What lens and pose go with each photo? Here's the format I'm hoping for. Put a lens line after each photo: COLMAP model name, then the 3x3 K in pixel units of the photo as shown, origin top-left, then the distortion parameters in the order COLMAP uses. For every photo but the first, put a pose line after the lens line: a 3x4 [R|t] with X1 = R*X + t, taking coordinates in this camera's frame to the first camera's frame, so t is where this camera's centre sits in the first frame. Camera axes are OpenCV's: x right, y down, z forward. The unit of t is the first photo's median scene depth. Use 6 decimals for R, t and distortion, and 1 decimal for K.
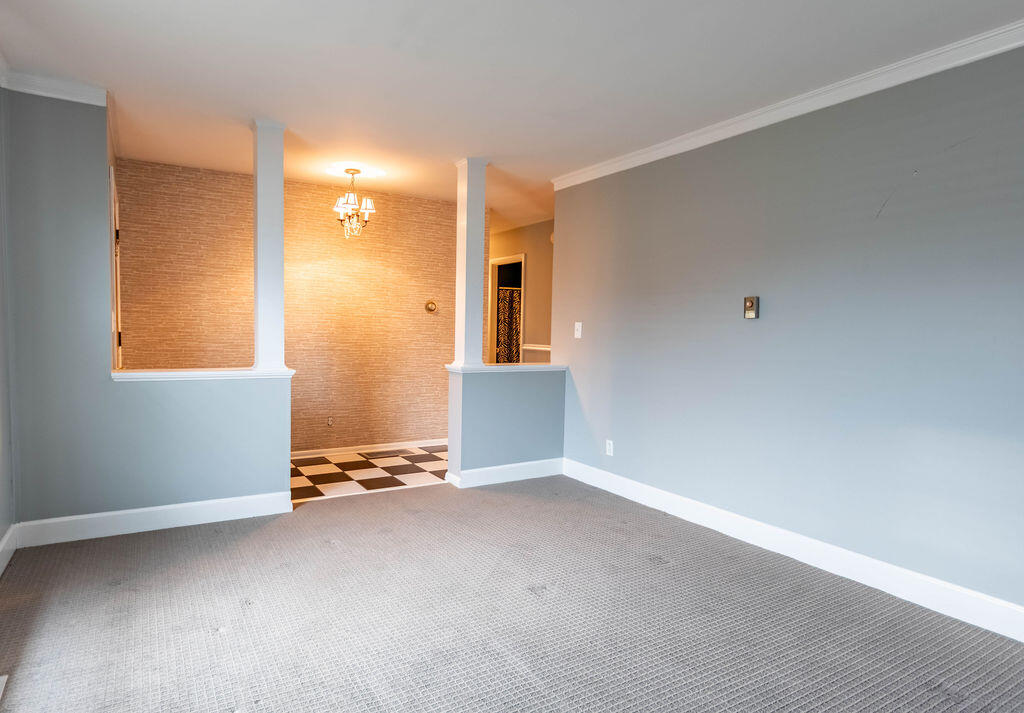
lens RADIAL K [[580.4, 0, 512.0], [0, 580.4, 356.5], [0, 0, 1]] dist [0.000839, -0.000344]
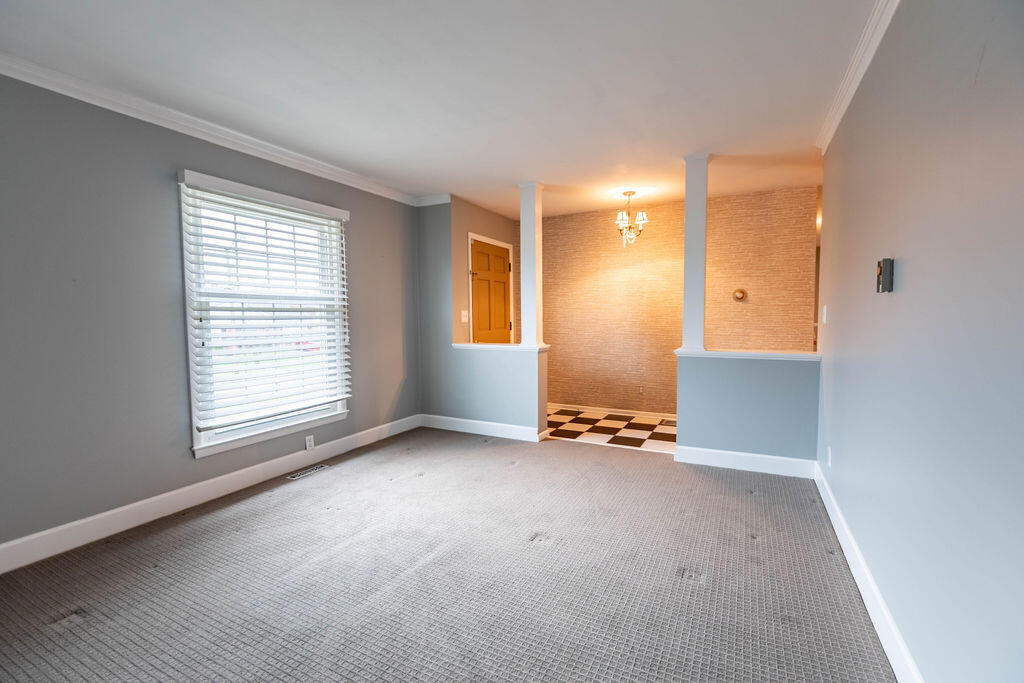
lens RADIAL K [[455.5, 0, 509.3], [0, 455.5, 342.6], [0, 0, 1]] dist [0.004150, 0.000057]
pose [[0.523576, 0.028995, -0.851485, 0.489218], [-0.025467, 0.999507, 0.018376, -0.005132], [0.851598, 0.012064, 0.524057, 0.283302]]
